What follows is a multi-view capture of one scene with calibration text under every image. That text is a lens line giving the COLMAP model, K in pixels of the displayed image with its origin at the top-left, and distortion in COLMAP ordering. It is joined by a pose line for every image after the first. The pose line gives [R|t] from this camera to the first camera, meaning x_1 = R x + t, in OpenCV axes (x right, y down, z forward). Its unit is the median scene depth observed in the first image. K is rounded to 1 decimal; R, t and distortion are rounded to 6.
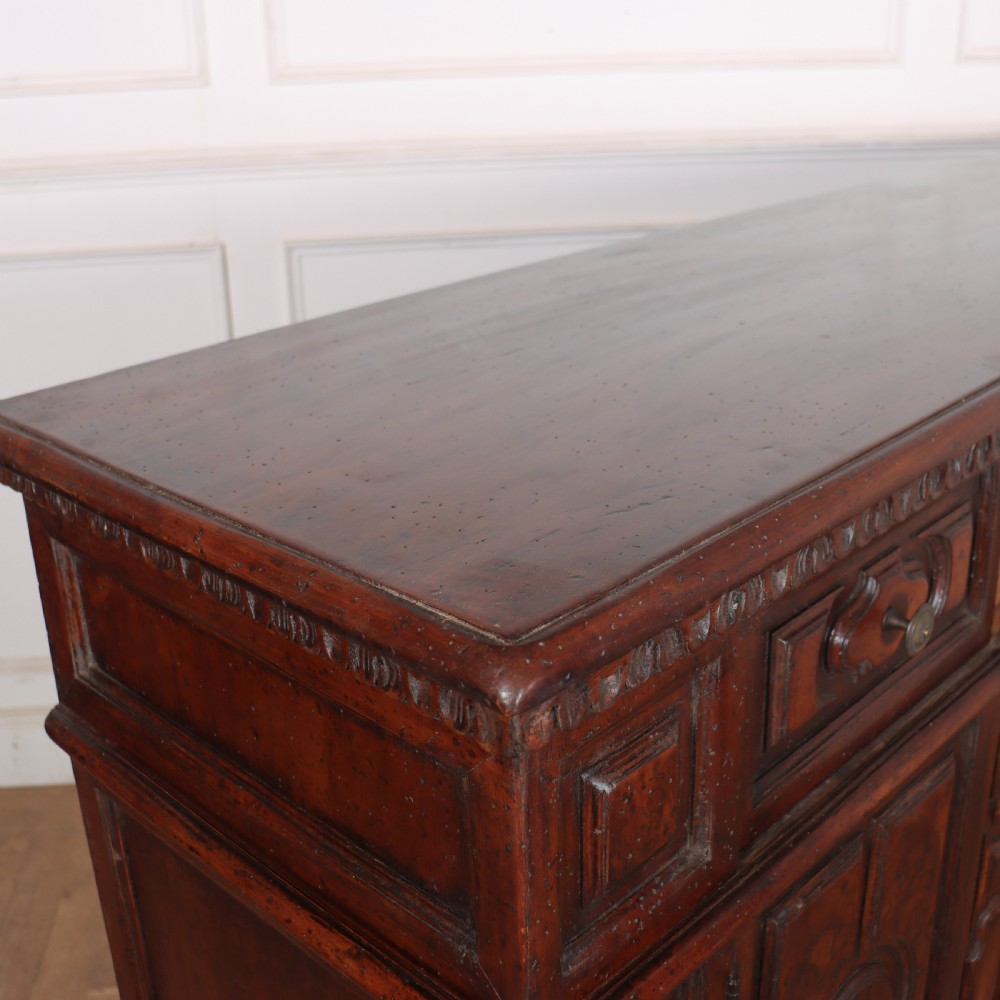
lens RADIAL K [[1204.8, 0, 501.0], [0, 1204.8, 495.0], [0, 0, 1]] dist [-0.174434, 0.160836]
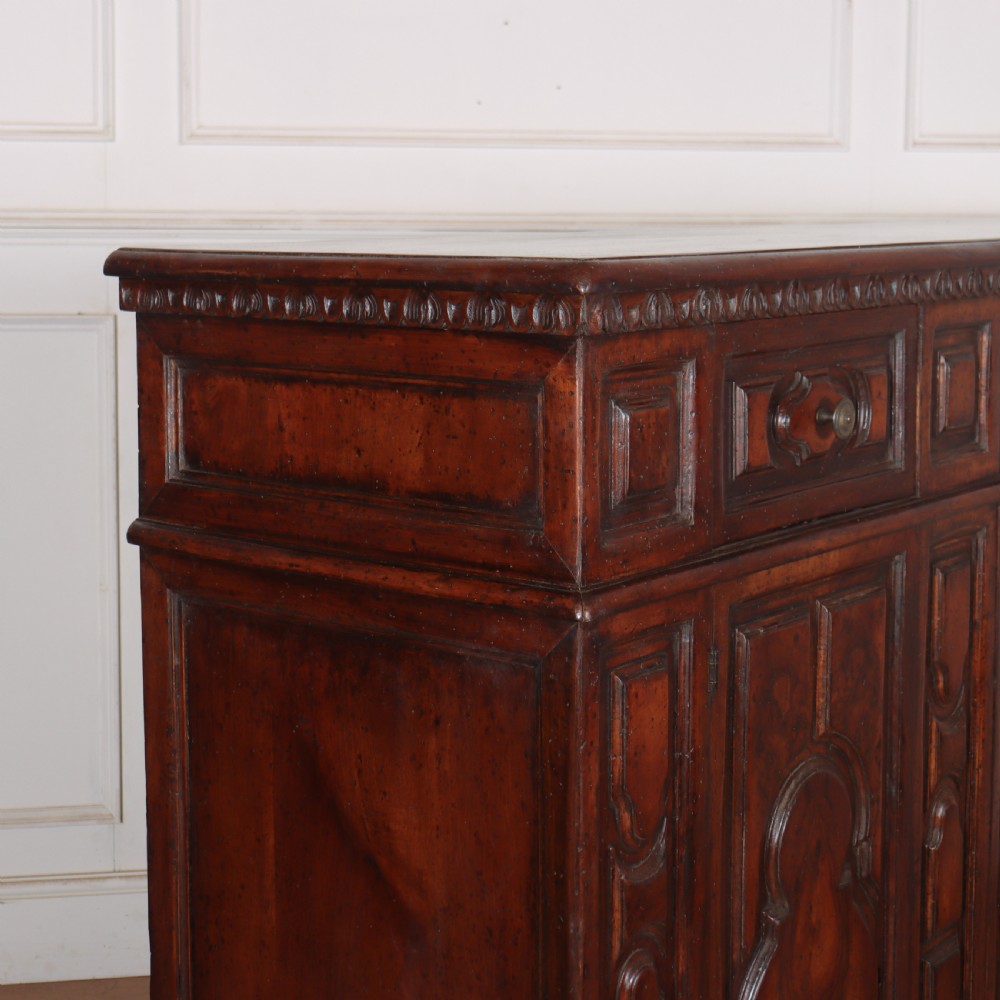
lens RADIAL K [[1793.9, 0, 499.9], [0, 1793.9, 498.3], [0, 0, 1]] dist [-0.050945, 0.092643]
pose [[0.994516, 0.014235, 0.103609, -0.278768], [0.009194, 0.974958, -0.222198, 0.769729], [-0.104178, 0.221932, 0.969481, -1.072628]]
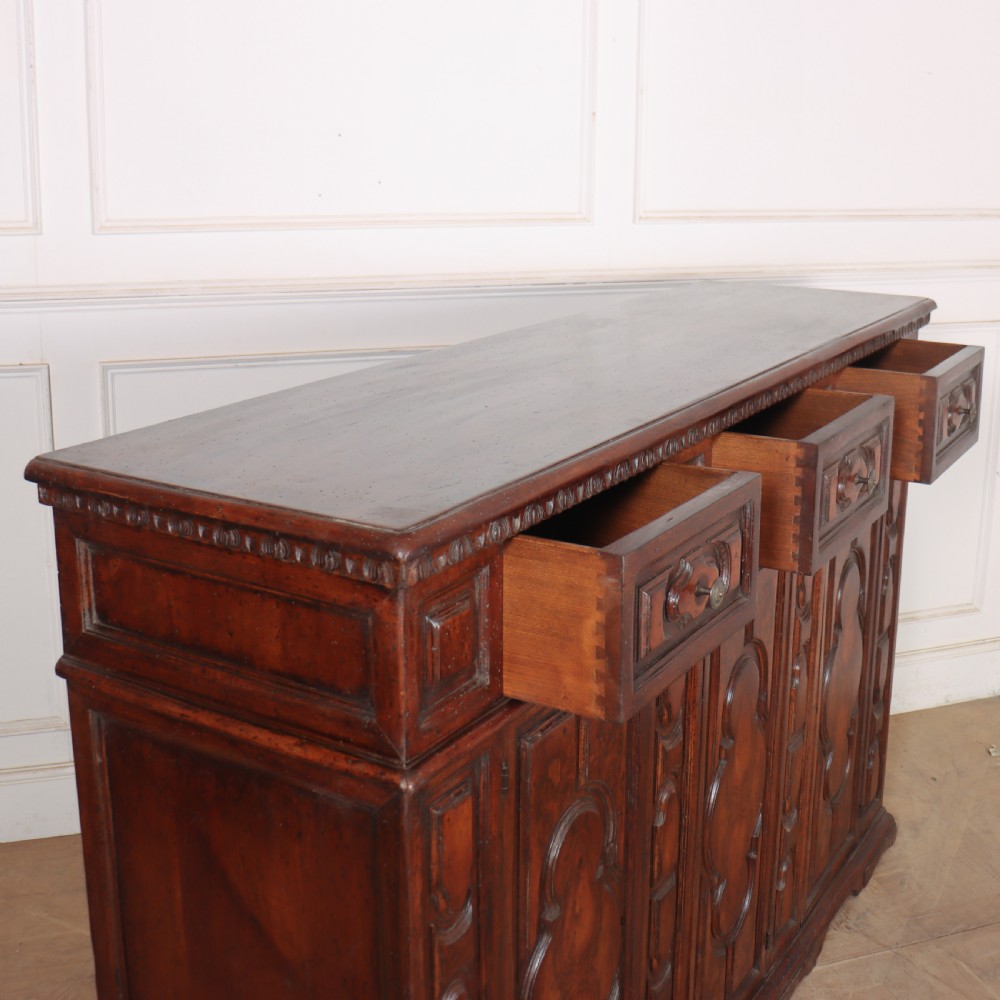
lens RADIAL K [[1257.1, 0, 502.0], [0, 1257.1, 480.1], [0, 0, 1]] dist [-0.174344, 0.205021]
pose [[0.973701, -0.021145, 0.226845, -0.246850], [0.047731, 0.992520, -0.112363, 0.218974], [-0.222772, 0.120236, 0.967428, -0.964807]]
